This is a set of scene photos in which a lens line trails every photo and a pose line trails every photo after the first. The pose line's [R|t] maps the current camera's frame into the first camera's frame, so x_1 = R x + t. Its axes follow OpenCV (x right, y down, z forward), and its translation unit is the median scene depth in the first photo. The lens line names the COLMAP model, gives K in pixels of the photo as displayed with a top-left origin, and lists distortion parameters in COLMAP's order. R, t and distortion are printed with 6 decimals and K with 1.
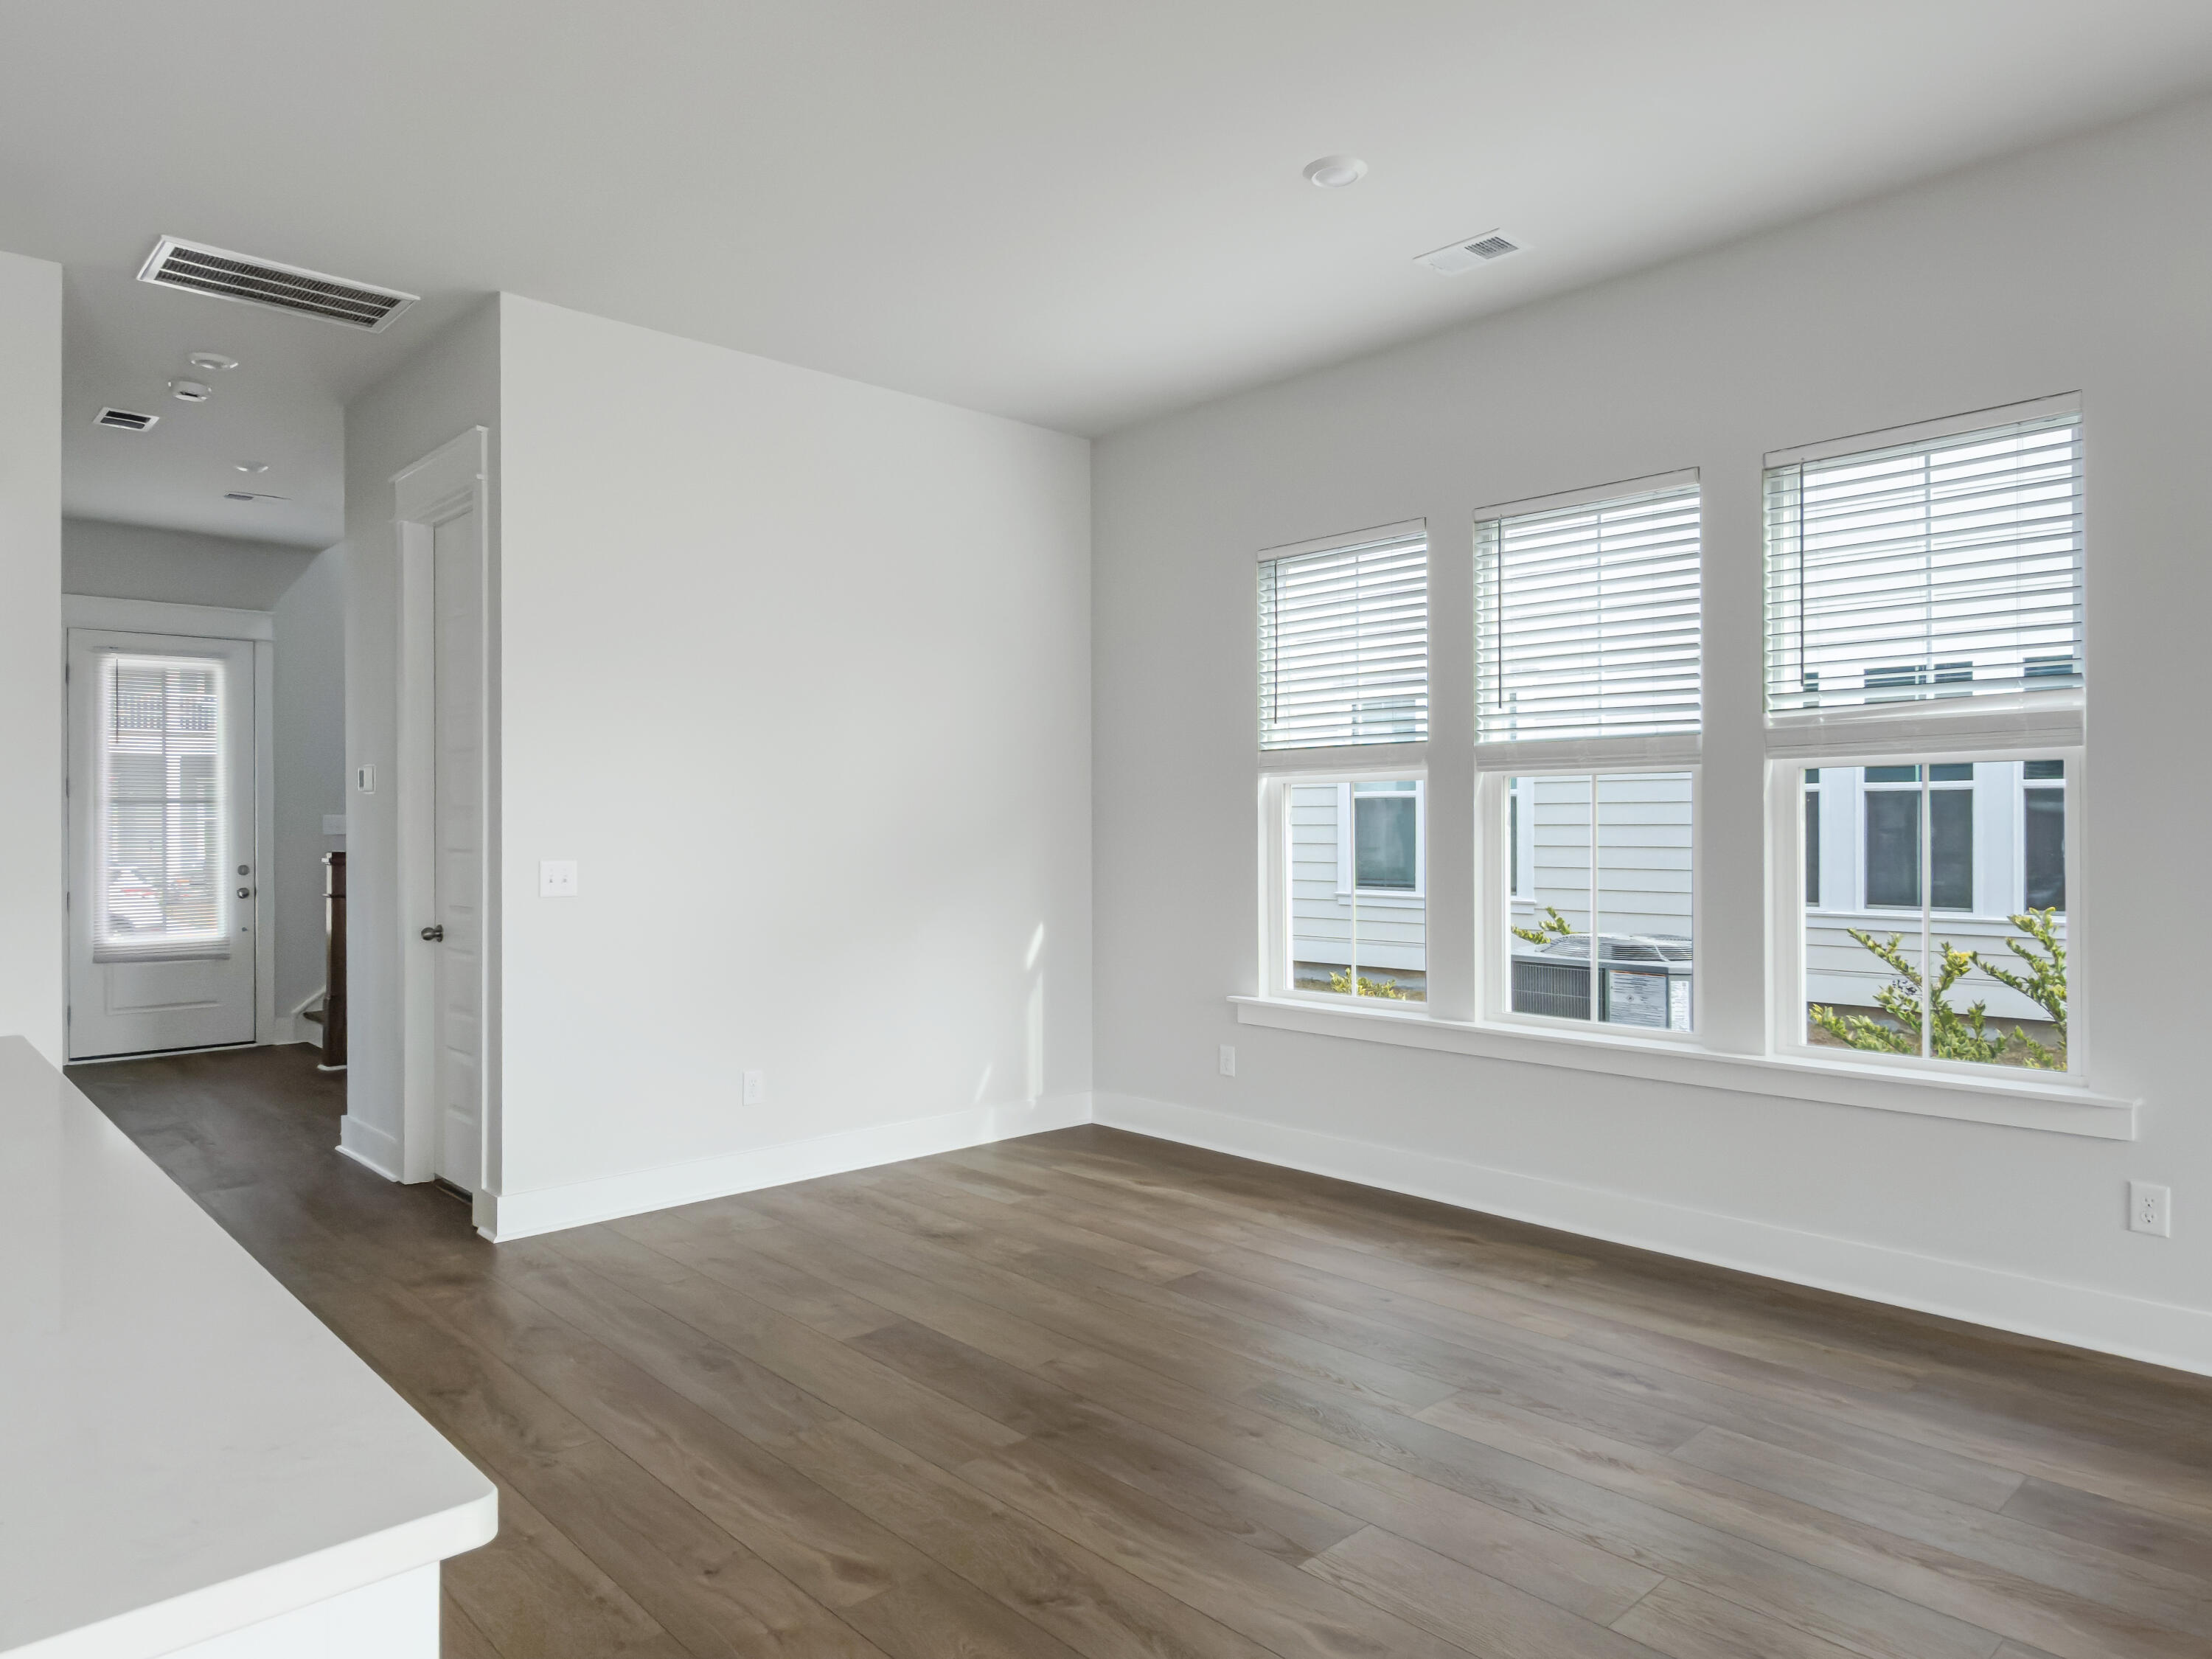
lens RADIAL K [[1408.7, 0, 1106.0], [0, 1408.7, 829.5], [0, 0, 1]] dist [-0.003183, 0.000973]
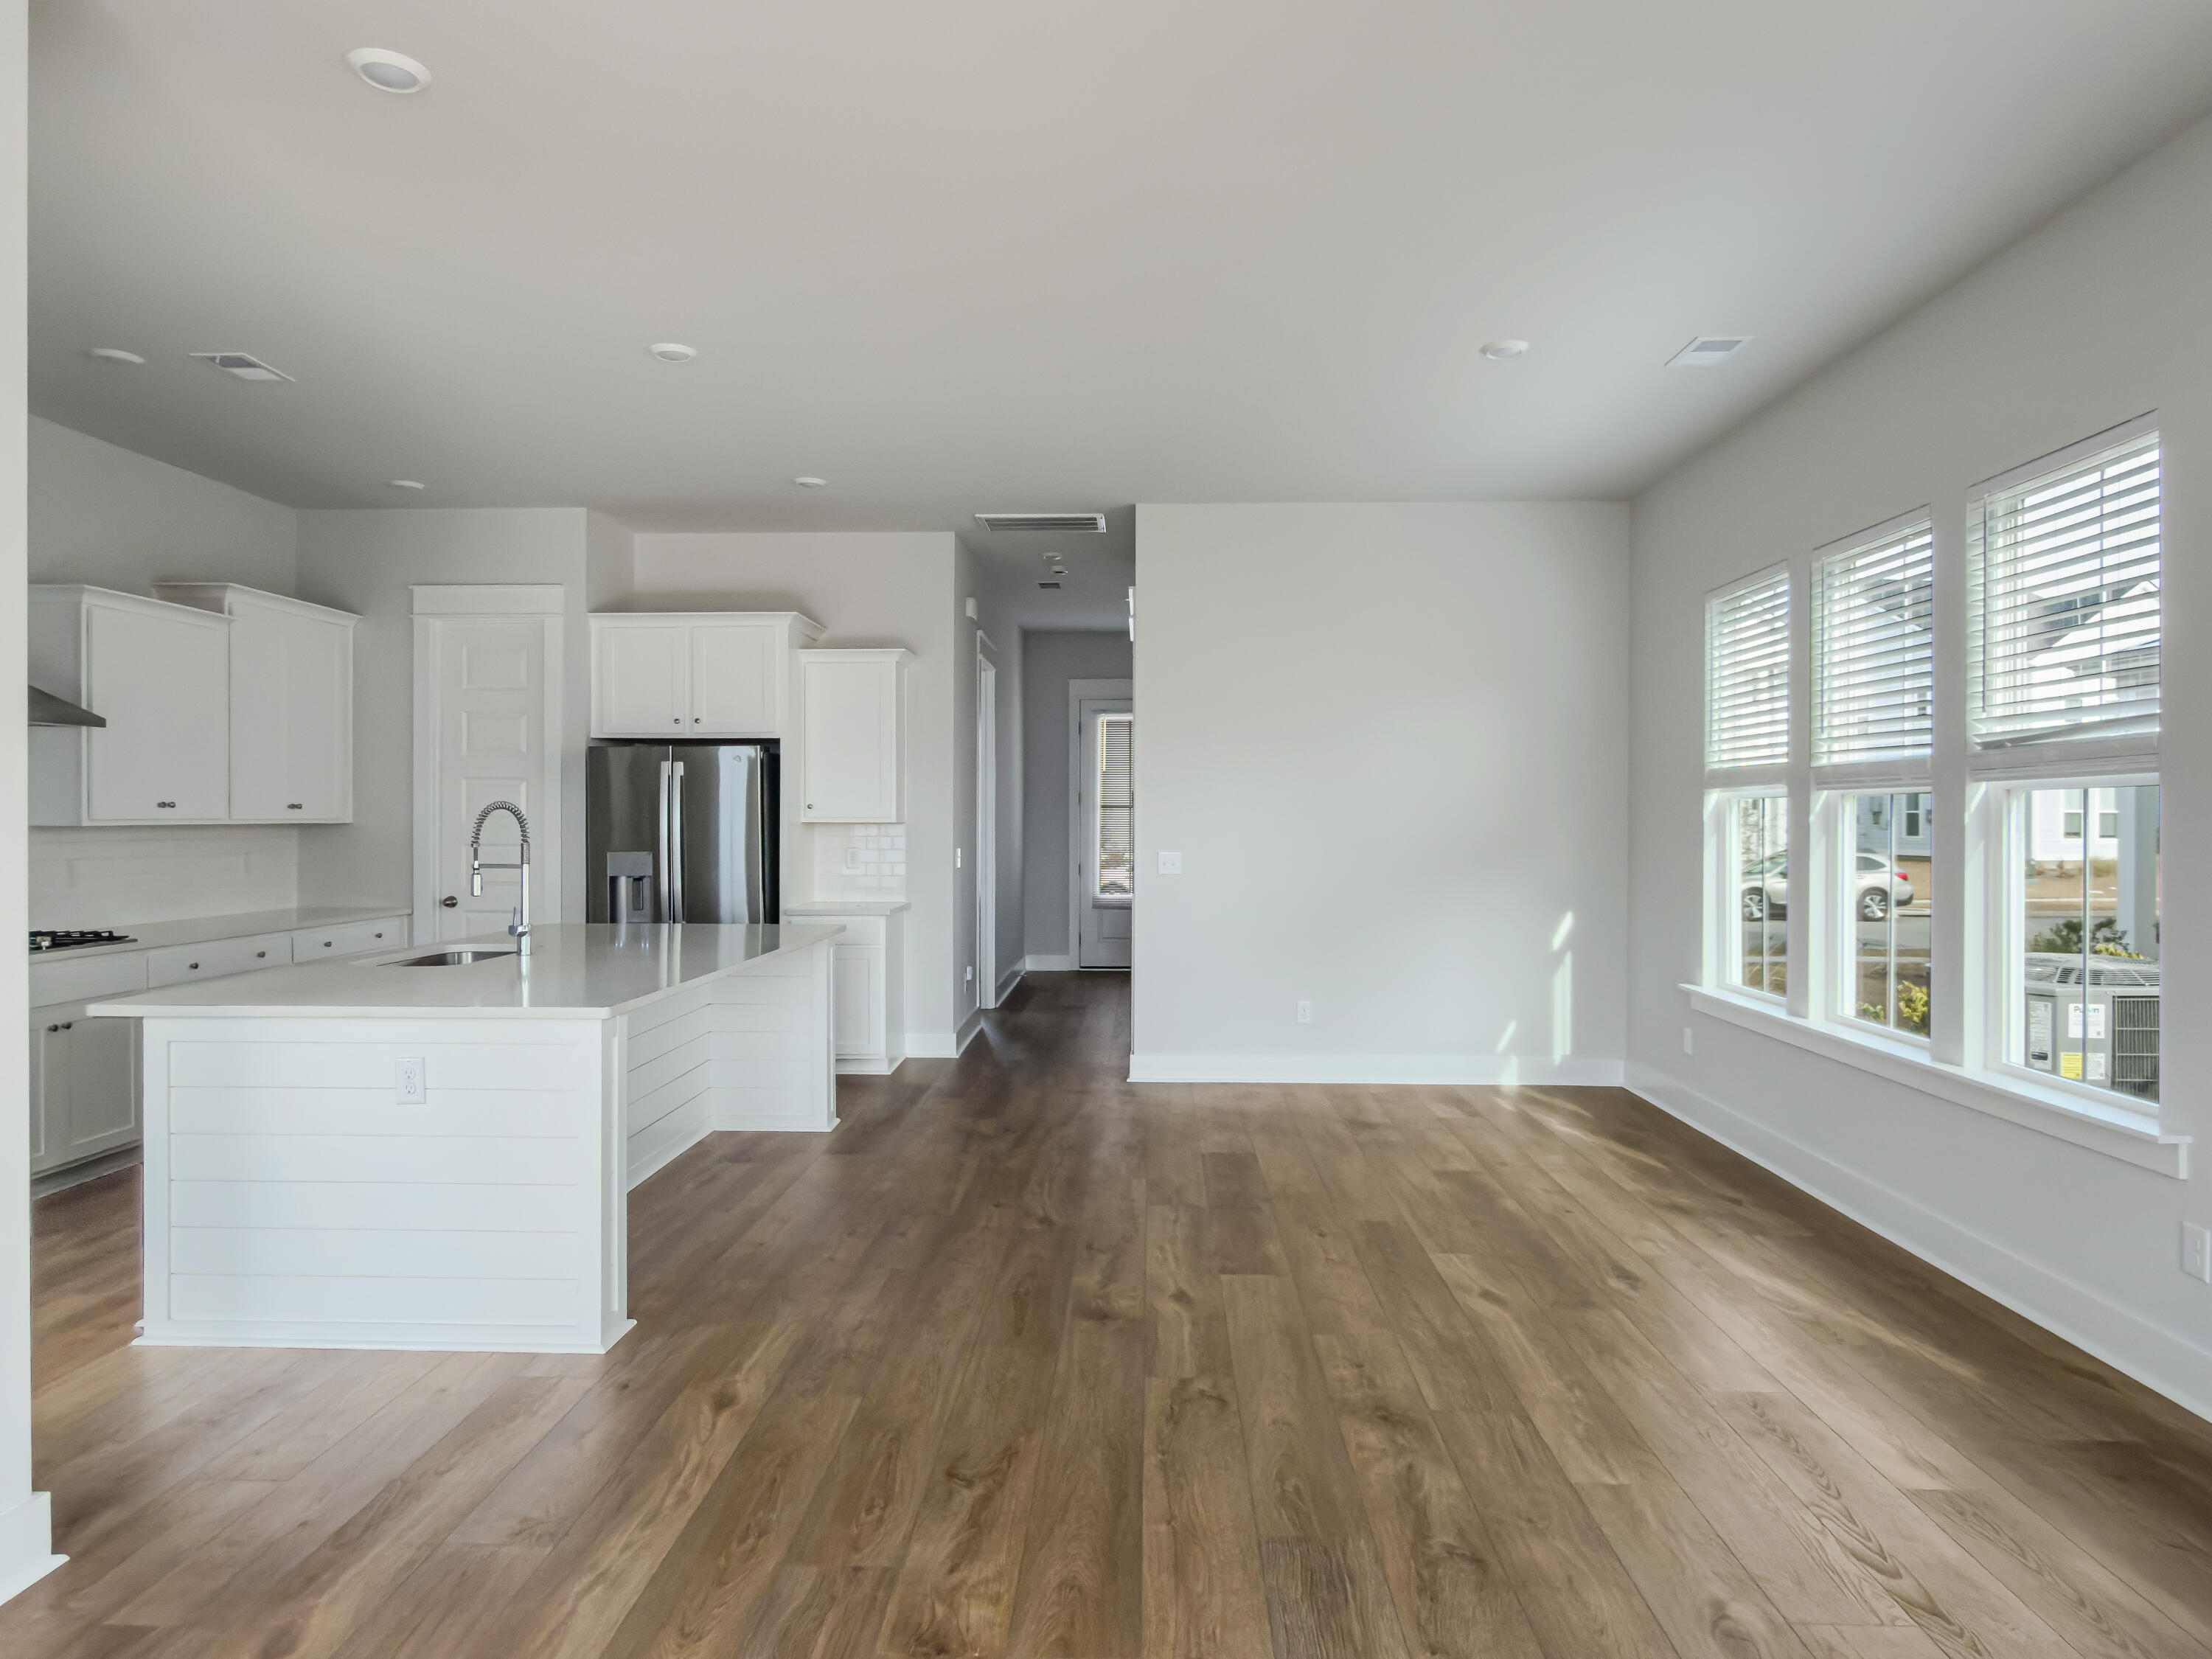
lens RADIAL K [[1408.7, 0, 1106.0], [0, 1408.7, 829.5], [0, 0, 1]] dist [-0.003183, 0.000973]
pose [[0.697325, 0.013368, -0.716630, 0.602659], [-0.007742, 0.999908, 0.011119, -0.017016], [0.716713, -0.002205, 0.697365, -0.140502]]
